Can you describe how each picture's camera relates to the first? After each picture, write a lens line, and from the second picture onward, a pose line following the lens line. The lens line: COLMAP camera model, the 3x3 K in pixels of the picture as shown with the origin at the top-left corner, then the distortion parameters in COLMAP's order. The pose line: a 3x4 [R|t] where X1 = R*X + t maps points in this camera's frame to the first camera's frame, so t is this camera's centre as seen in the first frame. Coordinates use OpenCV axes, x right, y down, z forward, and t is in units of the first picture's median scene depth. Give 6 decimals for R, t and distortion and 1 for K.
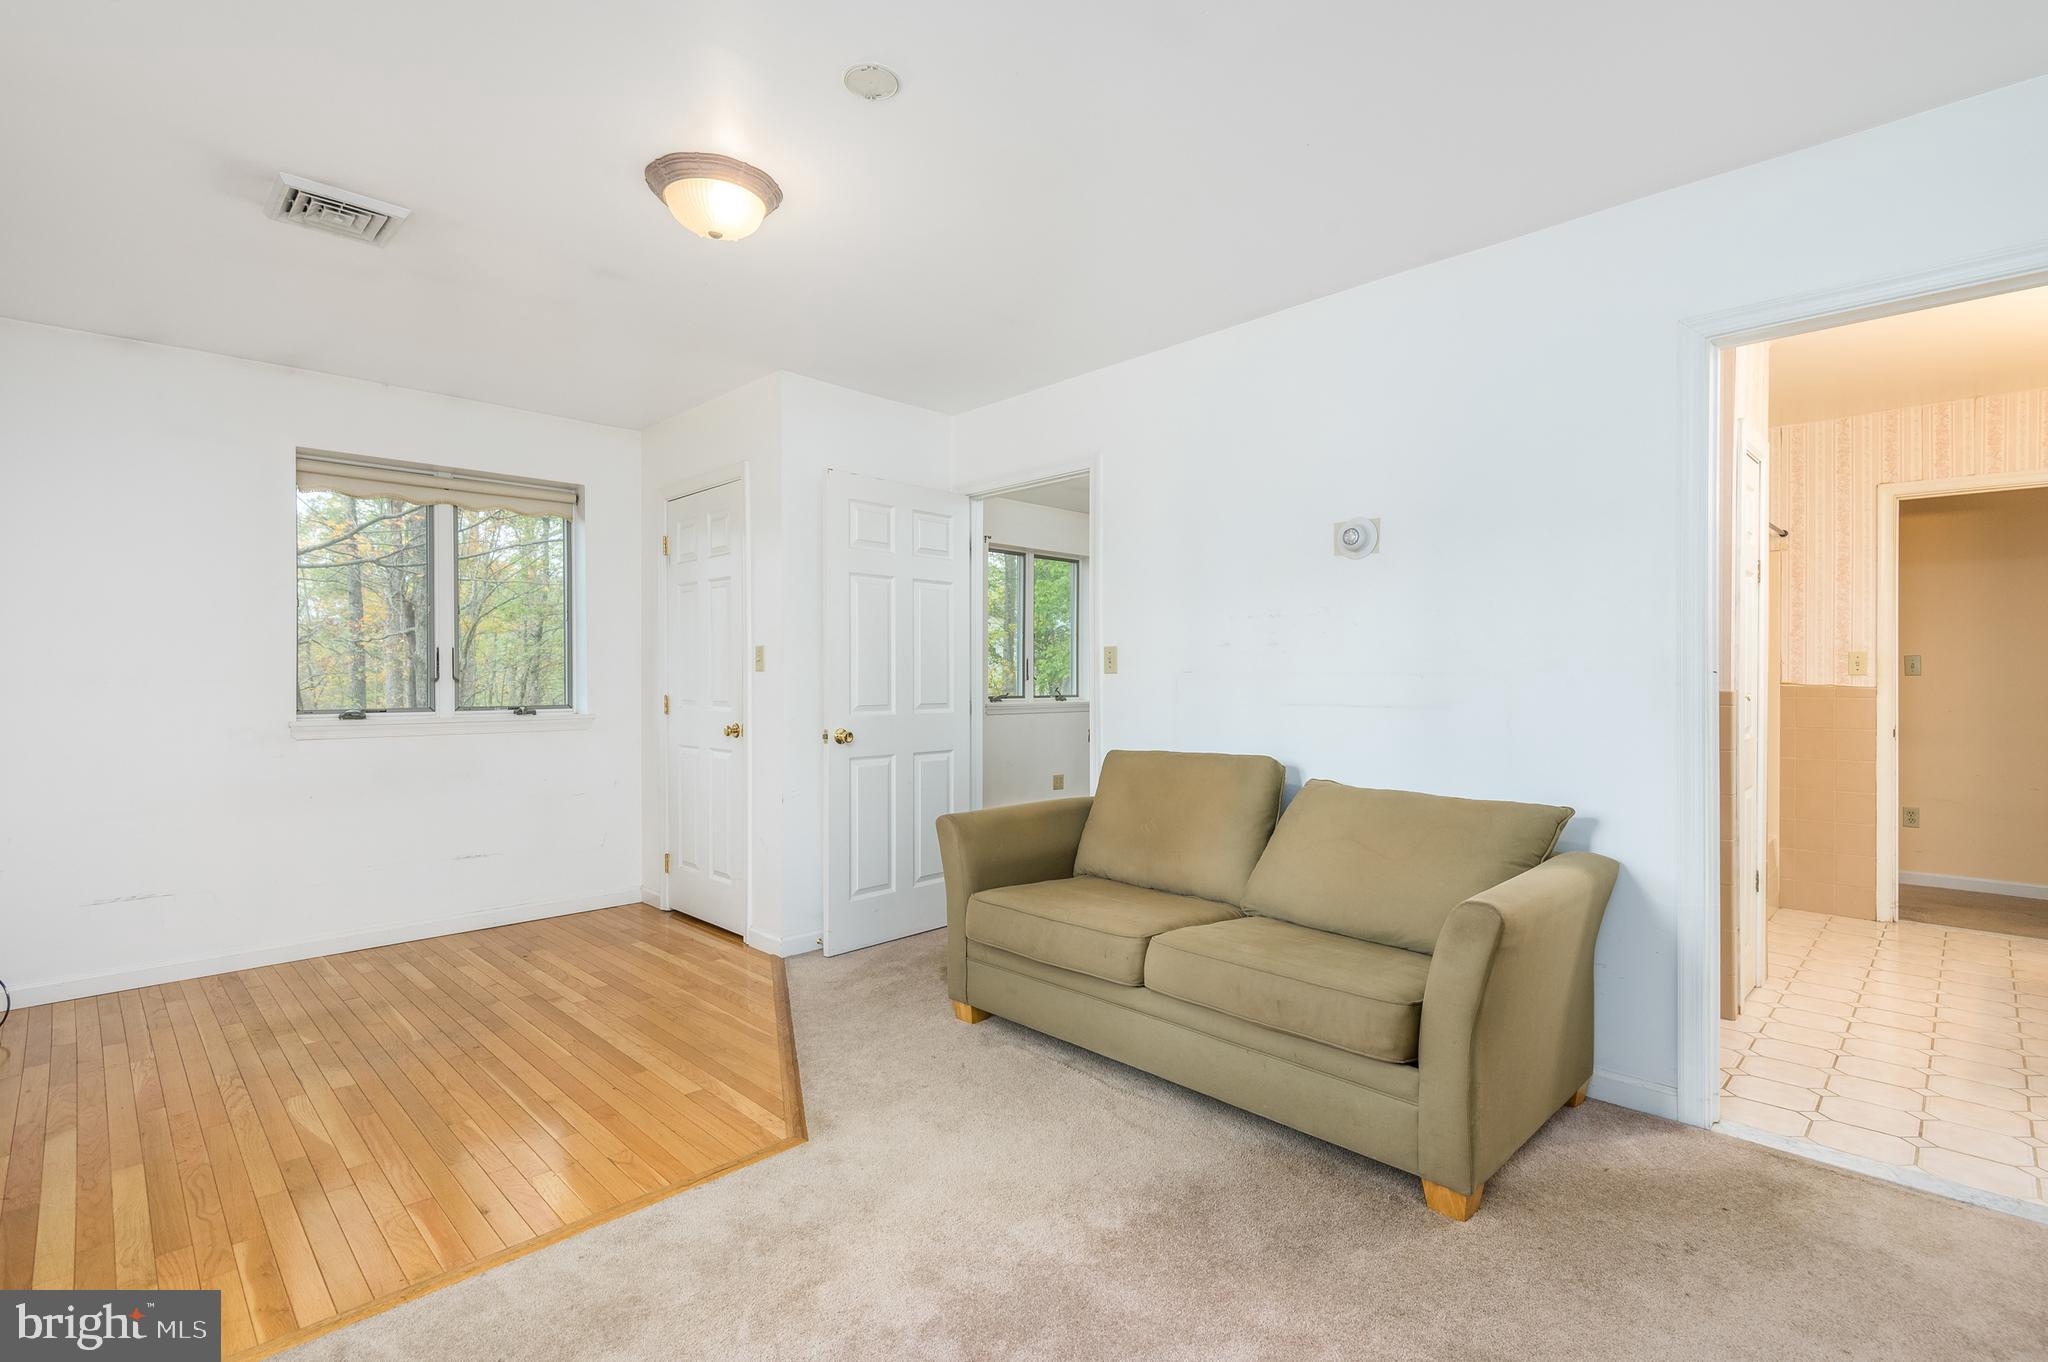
lens RADIAL K [[938.7, 0, 1028.1], [0, 938.7, 682.0], [0, 0, 1]] dist [0.001393, 0.000094]
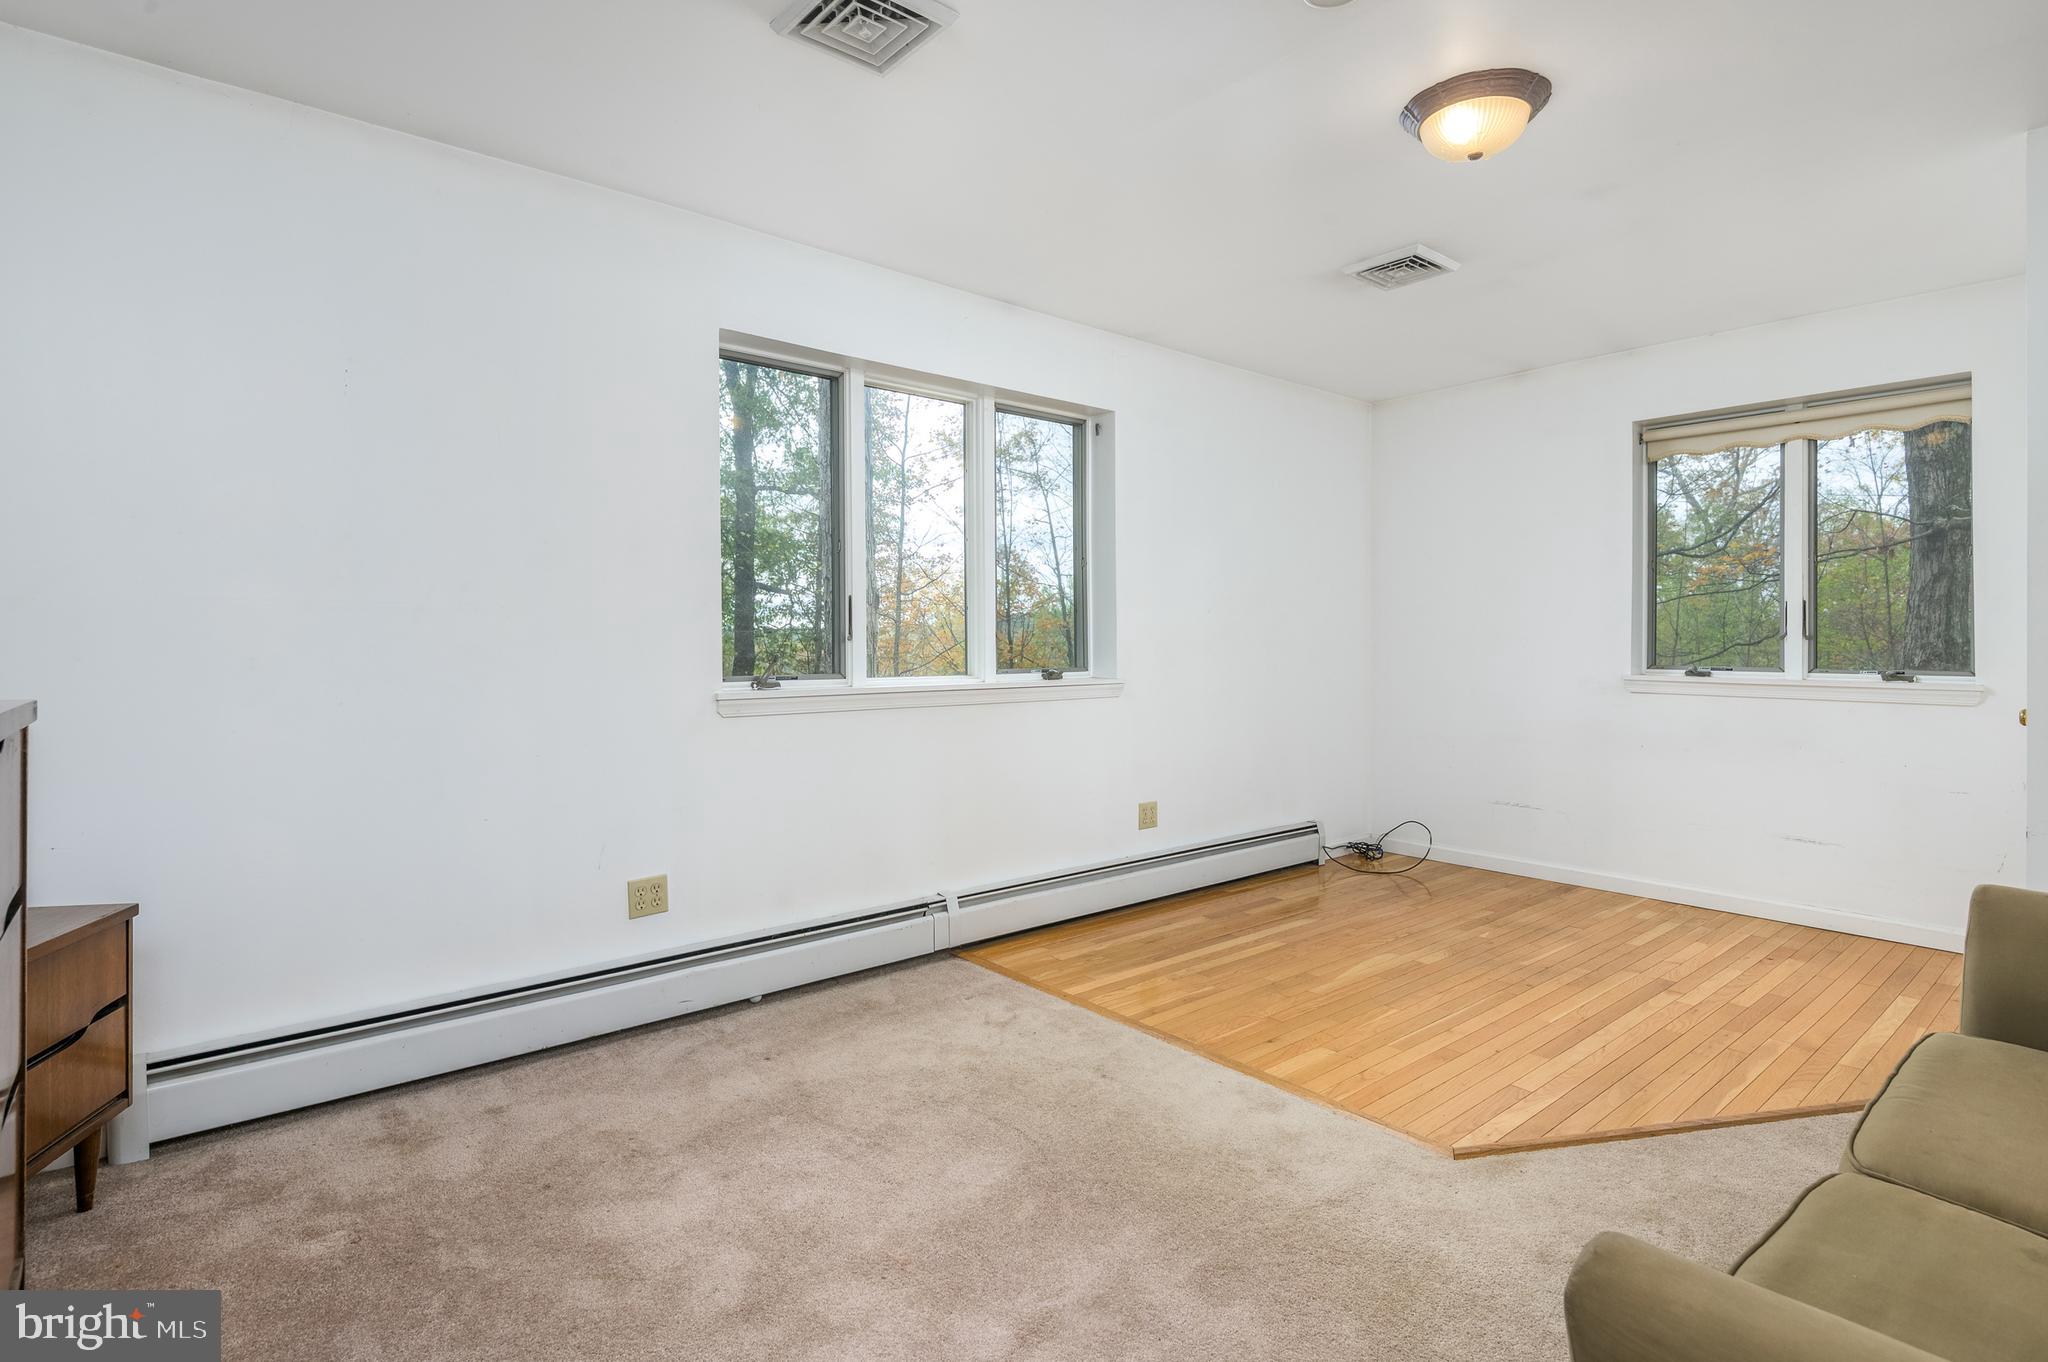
lens RADIAL K [[1041.9, 0, 1078.6], [0, 1041.9, 657.1], [0, 0, 1]] dist [0.004695, 0.000300]
pose [[-0.066672, 0.019745, -0.997580, 0.600647], [-0.005649, 0.999781, 0.020166, -0.000762], [0.997759, 0.006980, -0.066546, 0.562317]]
